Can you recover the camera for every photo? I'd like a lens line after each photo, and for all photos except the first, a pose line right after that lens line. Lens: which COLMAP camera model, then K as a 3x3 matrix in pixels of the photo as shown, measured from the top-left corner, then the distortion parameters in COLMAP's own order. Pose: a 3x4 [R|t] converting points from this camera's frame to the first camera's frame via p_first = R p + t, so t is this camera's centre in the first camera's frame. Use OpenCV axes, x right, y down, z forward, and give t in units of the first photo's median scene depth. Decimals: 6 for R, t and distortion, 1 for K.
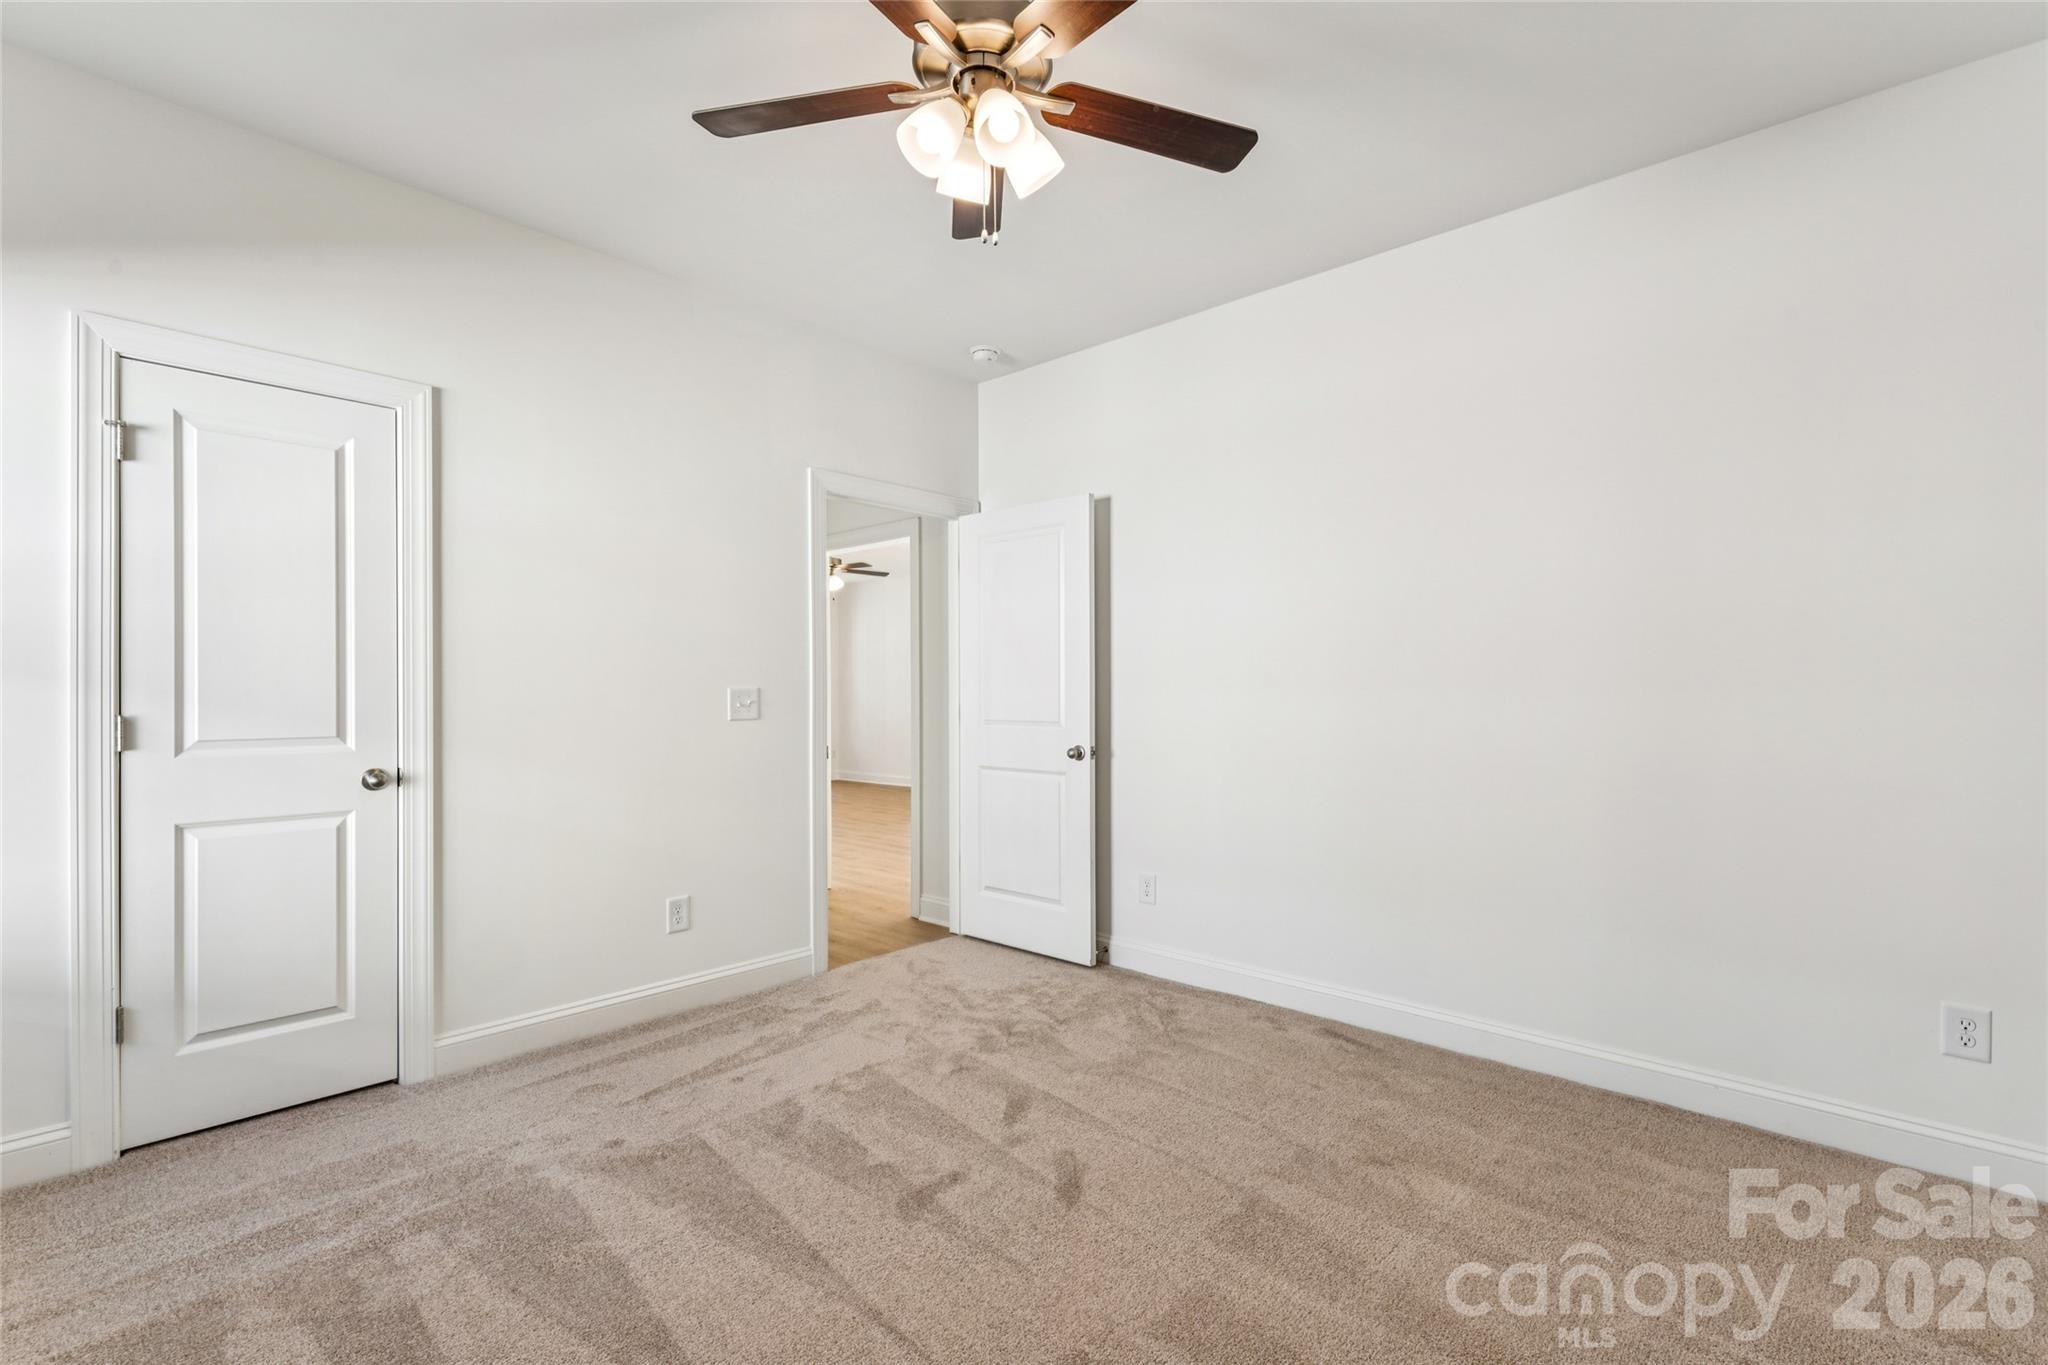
lens RADIAL K [[939.3, 0, 1024.0], [0, 939.3, 682.5], [0, 0, 1]] dist [-0.000007, -0.000046]
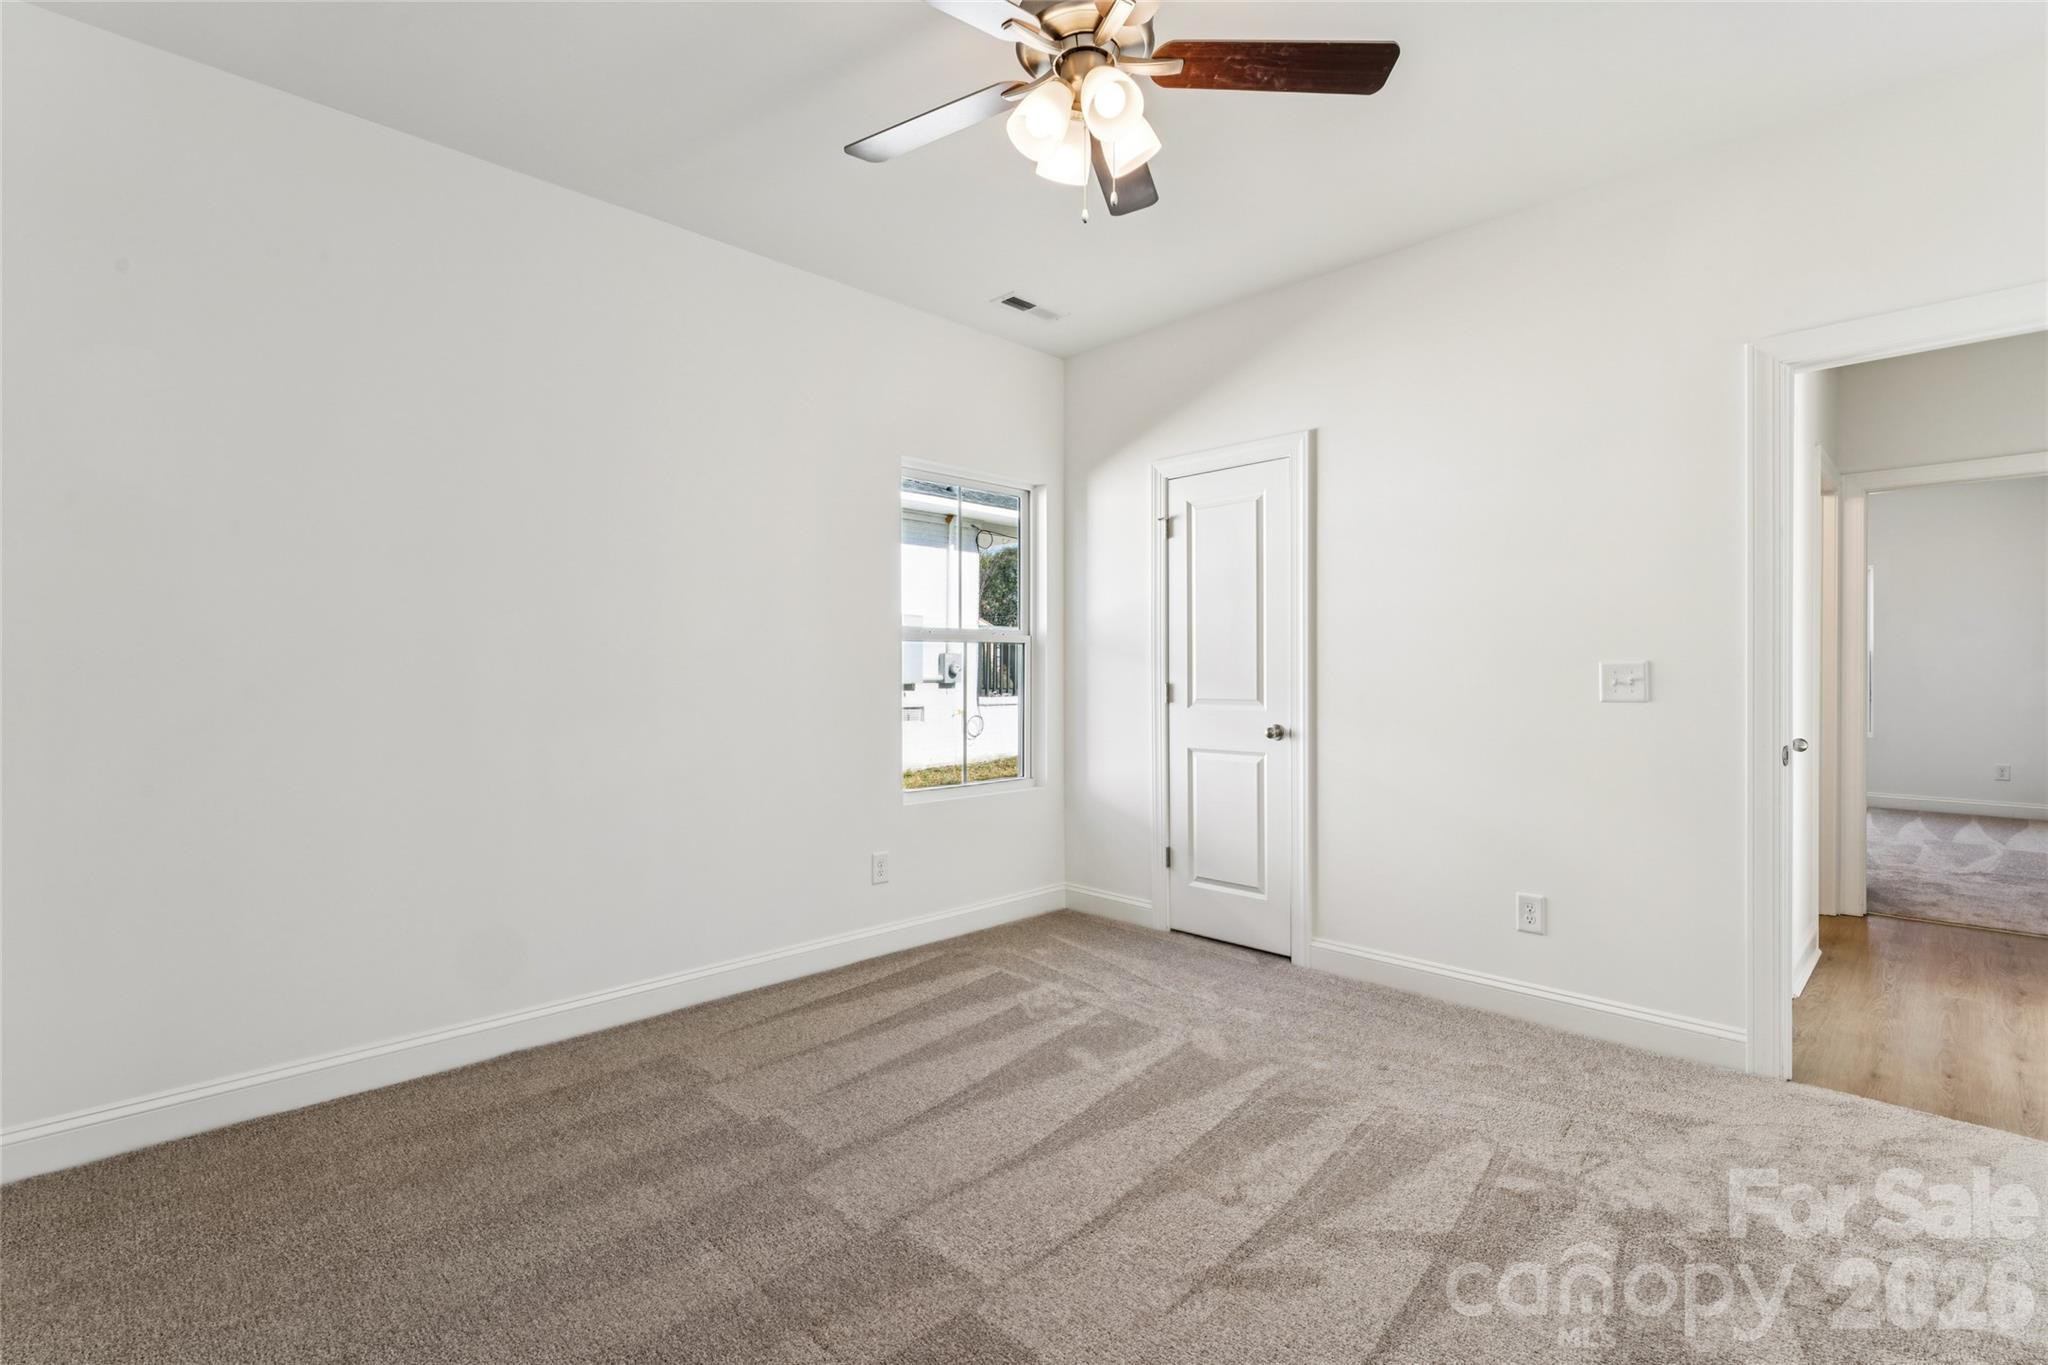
lens RADIAL K [[932.1, 0, 1024.3], [0, 932.1, 677.1], [0, 0, 1]] dist [-0.000291, -0.000113]
pose [[-0.057390, 0.002530, -0.998349, 0.706745], [0.010696, 0.999941, 0.001919, 0.015987], [0.998295, -0.010569, -0.057414, 0.725016]]
